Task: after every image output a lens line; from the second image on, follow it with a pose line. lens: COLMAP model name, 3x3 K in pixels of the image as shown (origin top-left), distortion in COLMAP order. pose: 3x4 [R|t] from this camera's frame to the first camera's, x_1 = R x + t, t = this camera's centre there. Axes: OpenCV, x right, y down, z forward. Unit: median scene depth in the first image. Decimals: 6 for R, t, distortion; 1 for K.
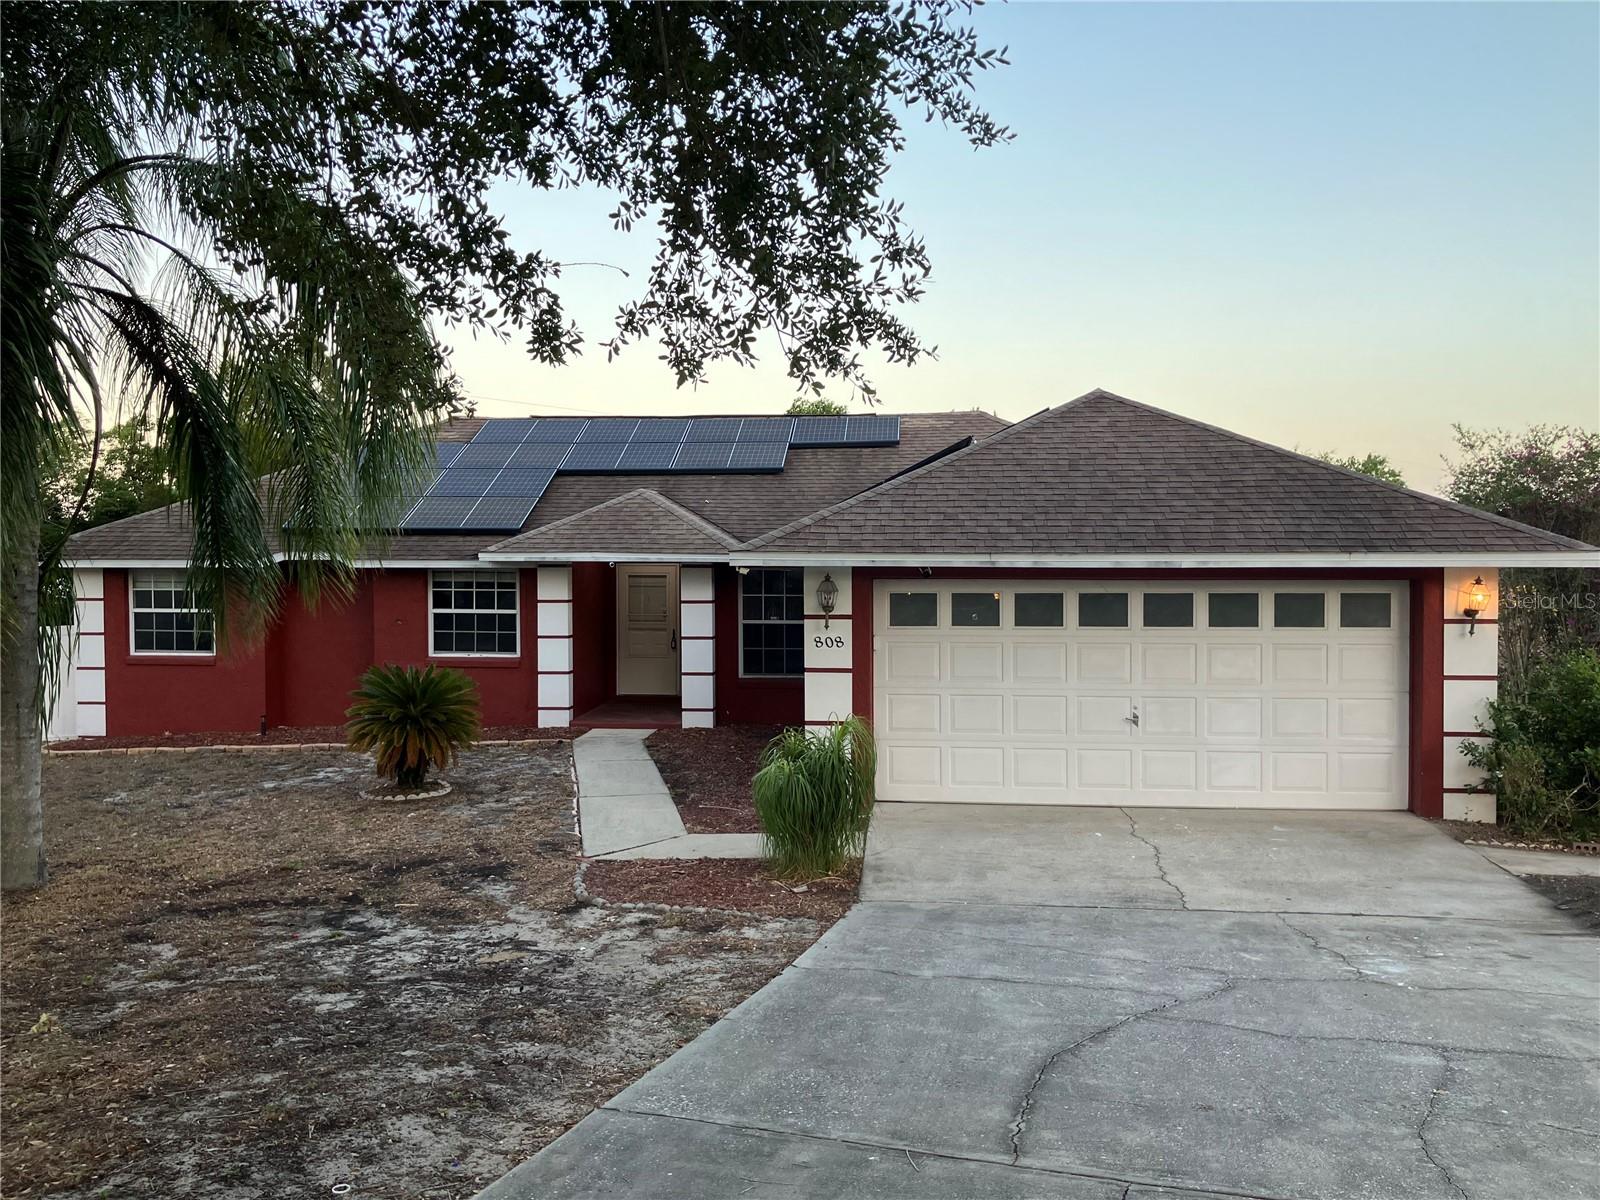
lens RADIAL K [[1325.8, 0, 802.0], [0, 1325.8, 584.1], [0, 0, 1]] dist [0.007290, 0.003434]
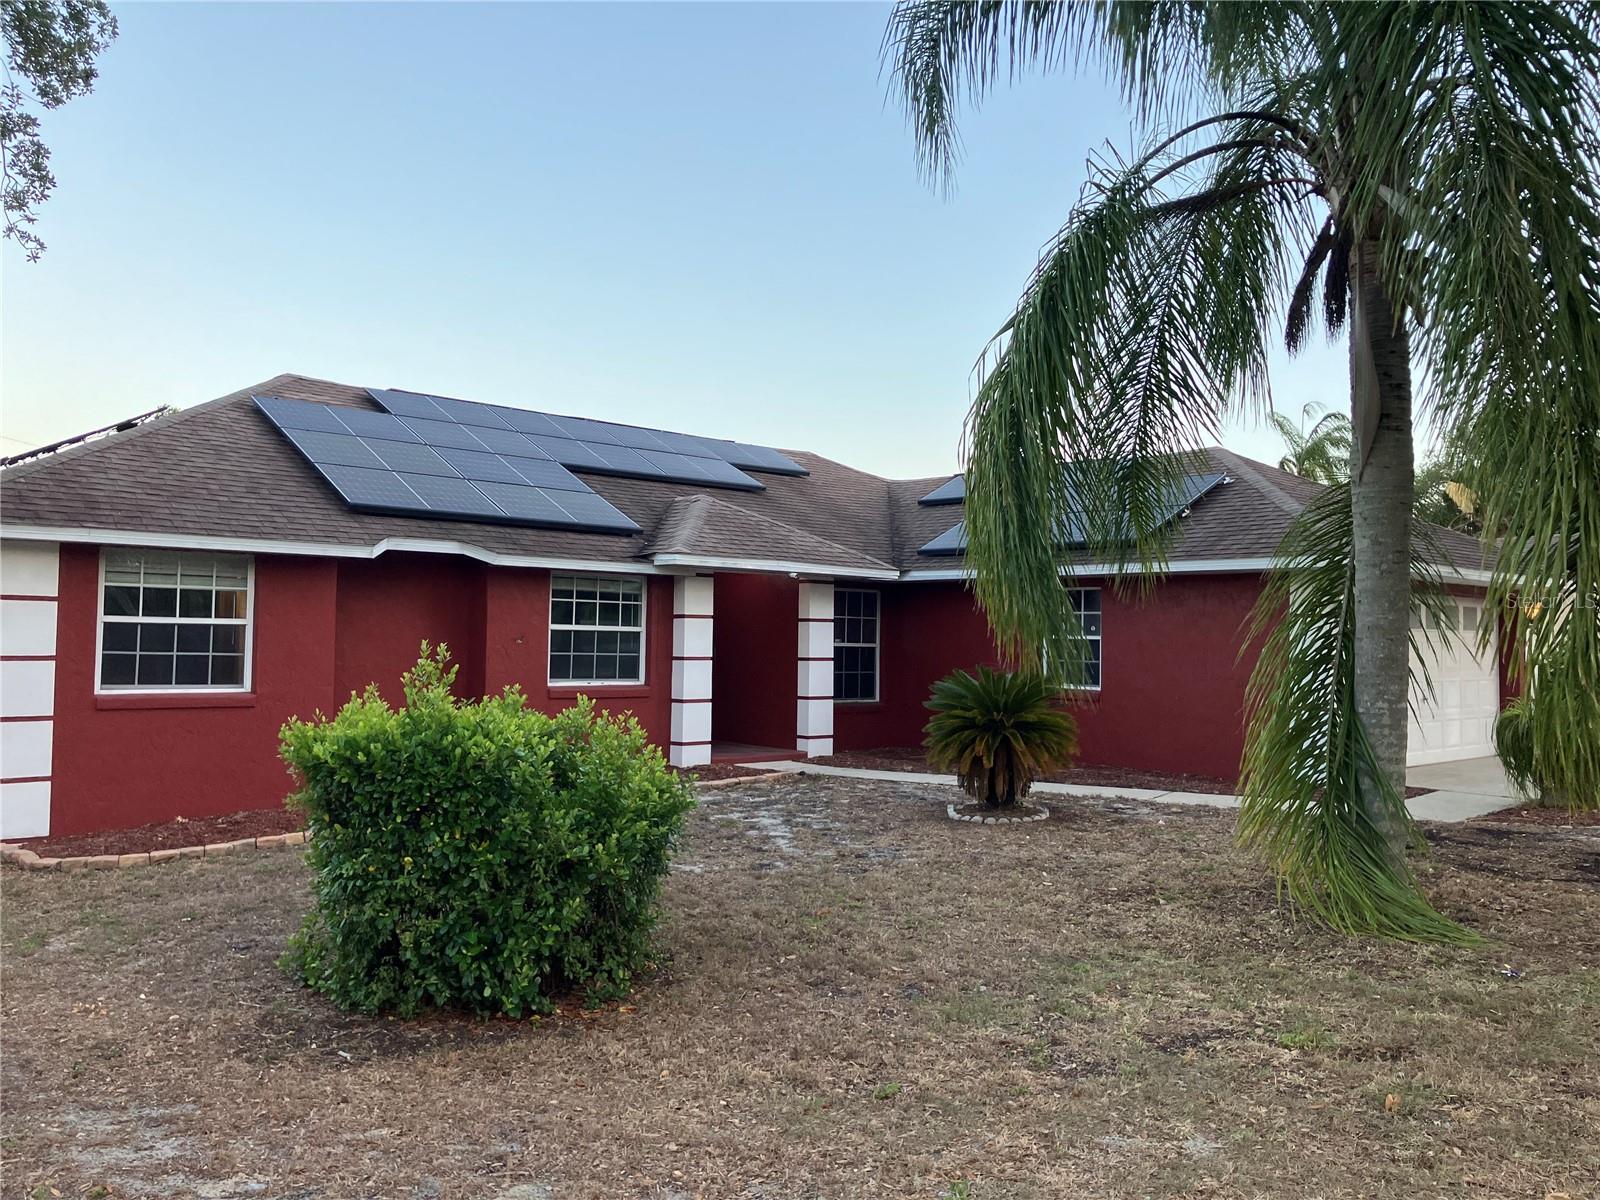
lens RADIAL K [[1320.8, 0, 802.3], [0, 1320.8, 591.0], [0, 0, 1]] dist [0.016805, -0.008599]
pose [[0.650990, 0.039480, 0.758059, -1.220714], [0.000791, 0.998611, -0.052687, 0.063877], [-0.759086, 0.034899, 0.650054, 0.616123]]
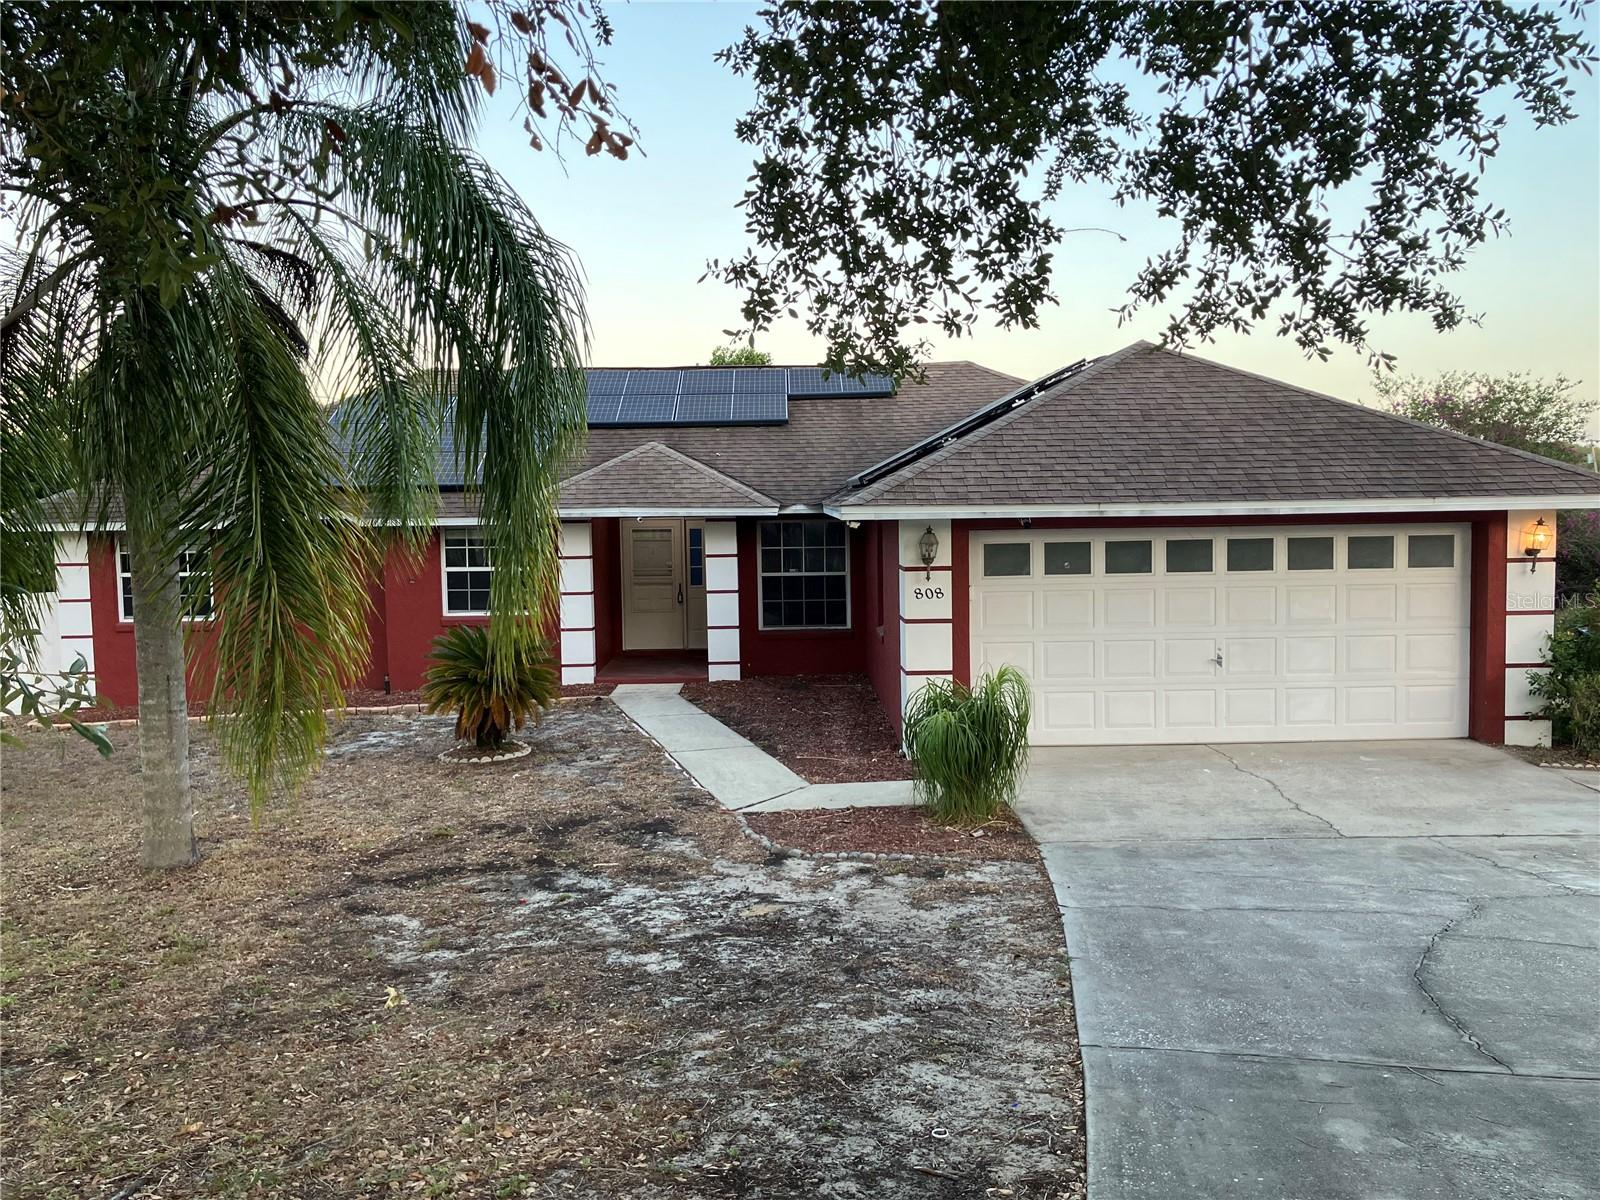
lens RADIAL K [[1320.8, 0, 802.3], [0, 1320.8, 591.0], [0, 0, 1]] dist [0.016805, -0.008599]
pose [[0.994011, -0.022221, 0.106993, -0.193384], [0.017505, 0.998842, 0.044813, -0.005059], [-0.107865, -0.042672, 0.993249, 0.002310]]
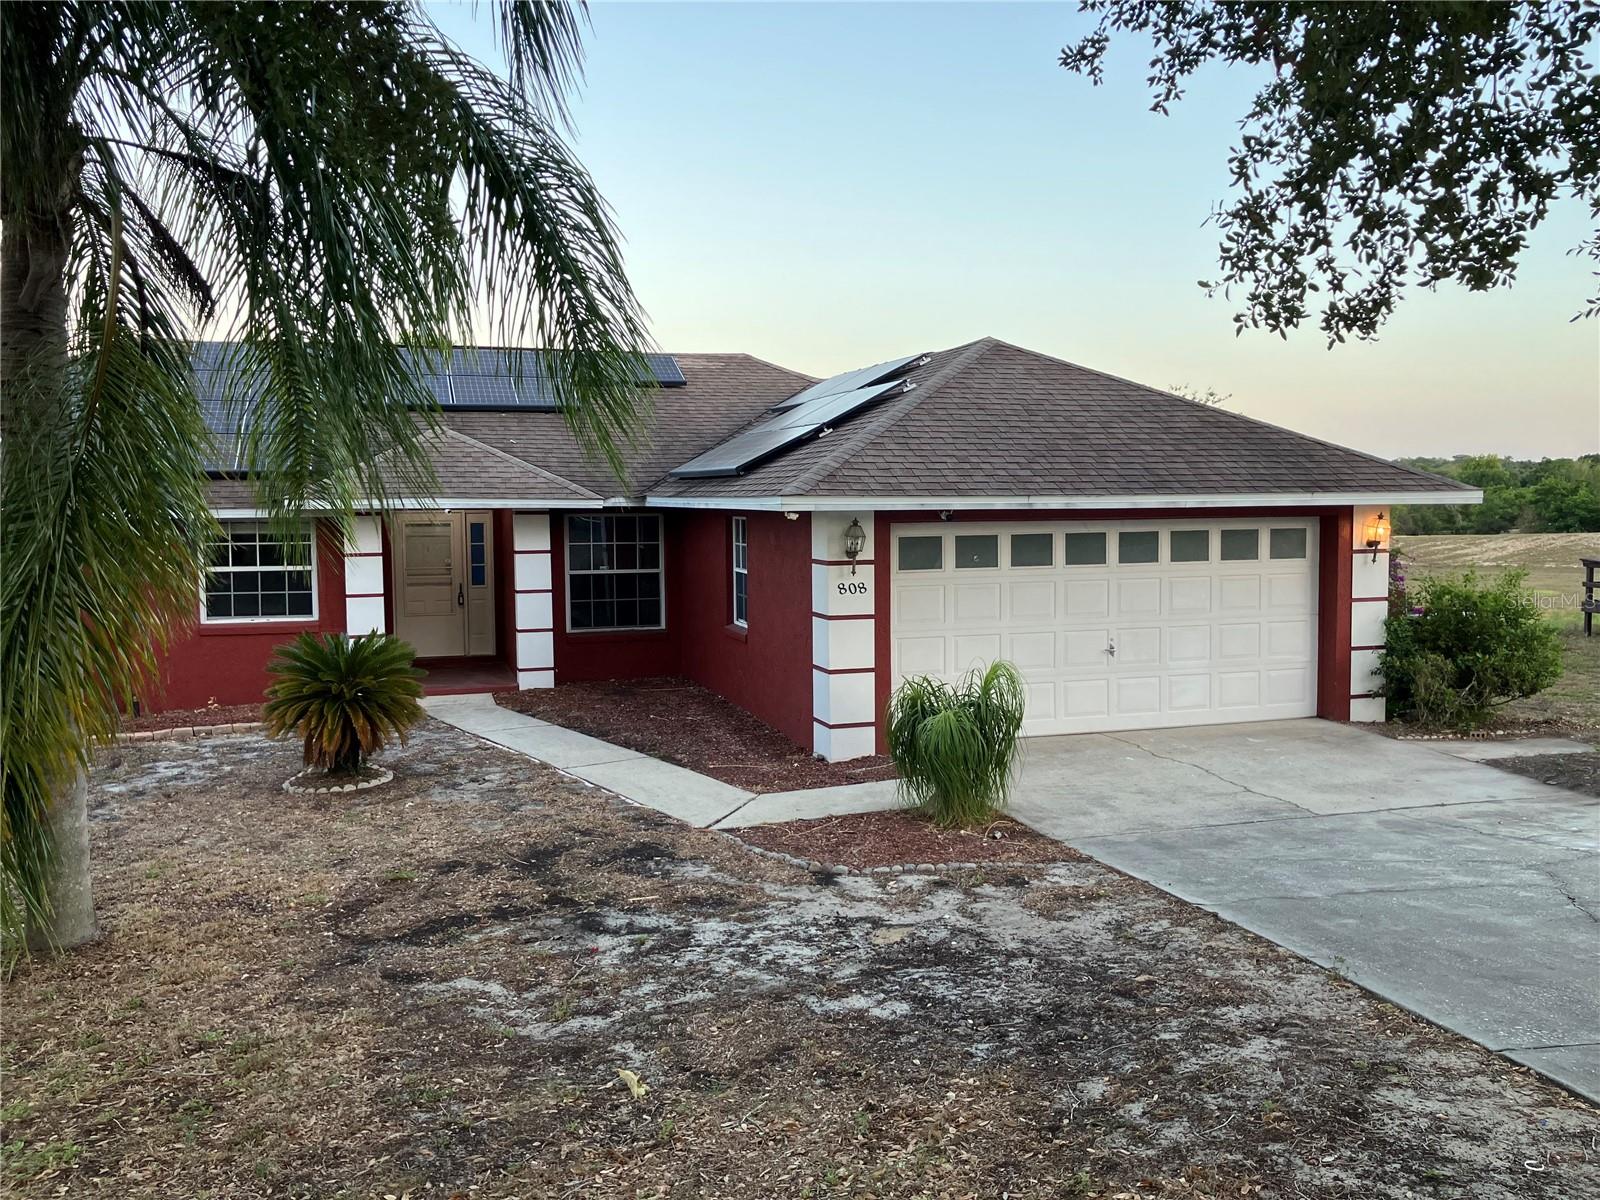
lens RADIAL K [[1325.8, 0, 802.0], [0, 1325.8, 584.1], [0, 0, 1]] dist [0.007290, 0.003434]
pose [[0.919915, -0.032179, 0.390796, -0.411769], [0.016165, 0.998892, 0.044199, -0.002619], [-0.391786, -0.034342, 0.919415, 0.122281]]
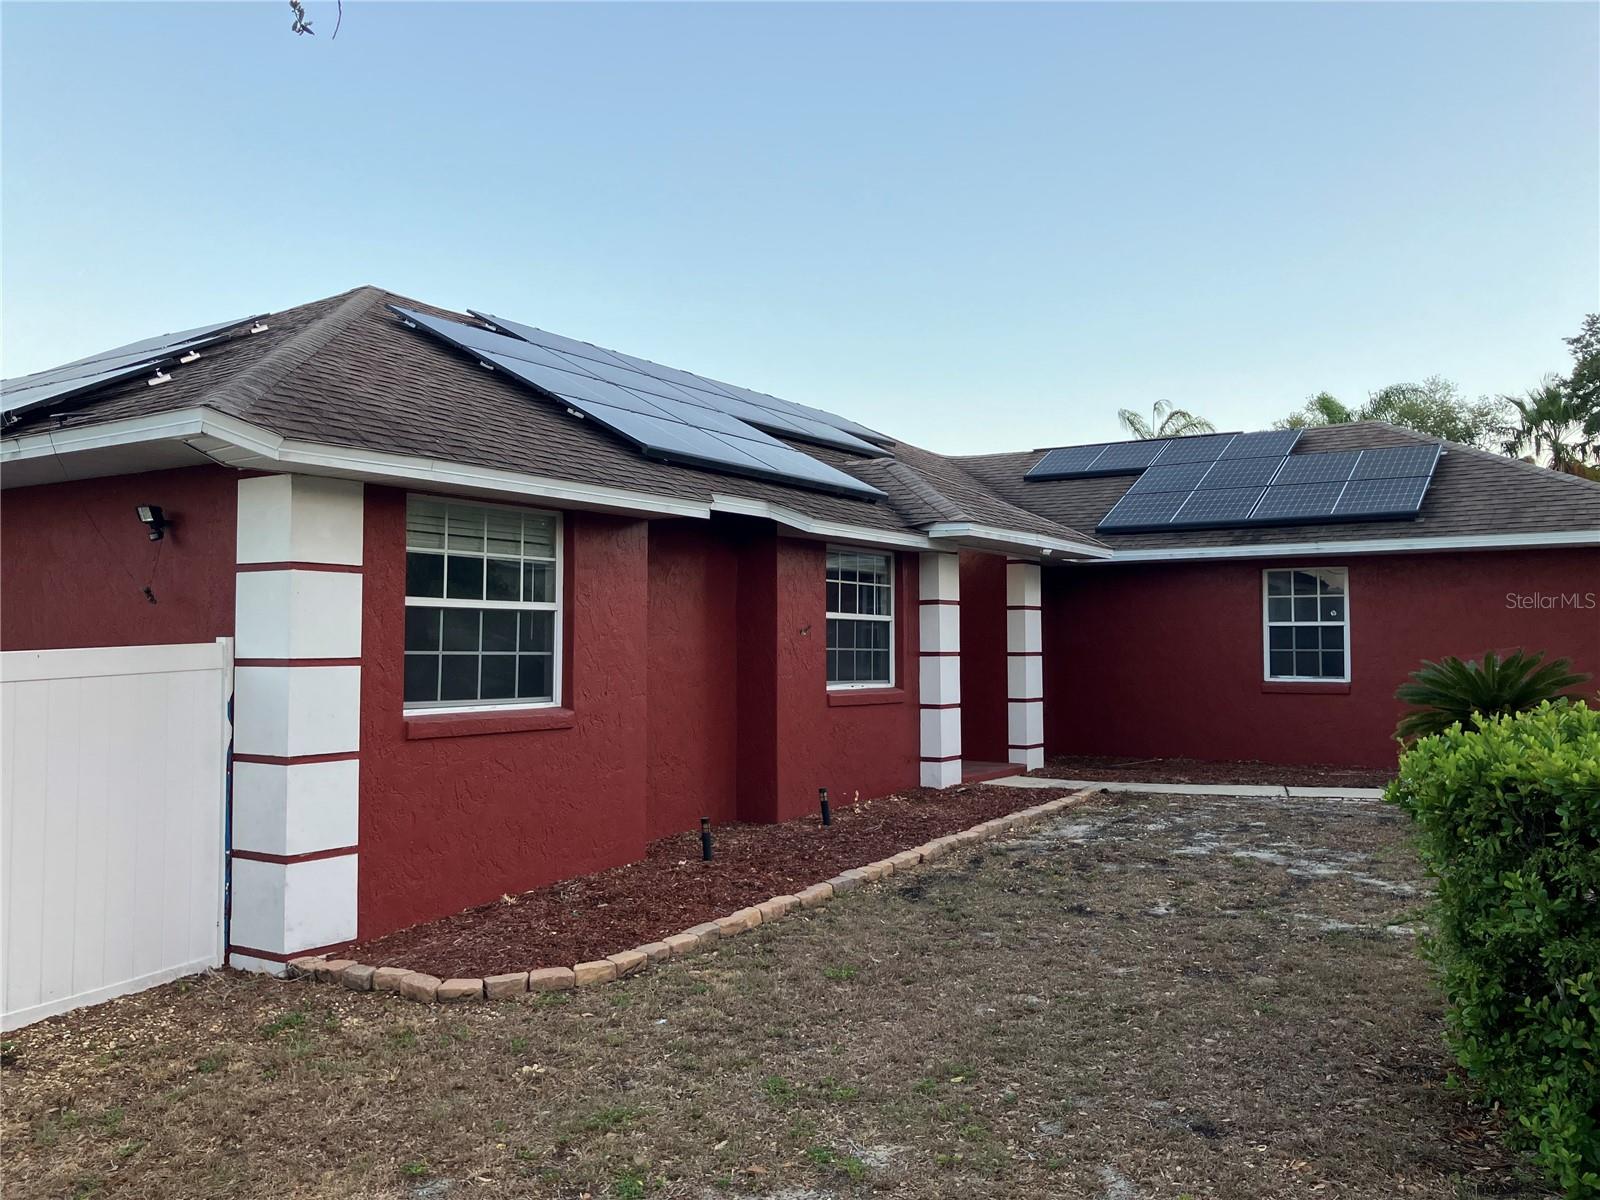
lens RADIAL K [[1319.6, 0, 797.7], [0, 1319.6, 615.1], [0, 0, 1]] dist [0.043389, -0.001089]
pose [[0.448815, 0.023345, 0.893320, -1.298616], [0.021850, 0.999073, -0.037086, 0.067126], [-0.893358, 0.036163, 0.447889, 1.180421]]
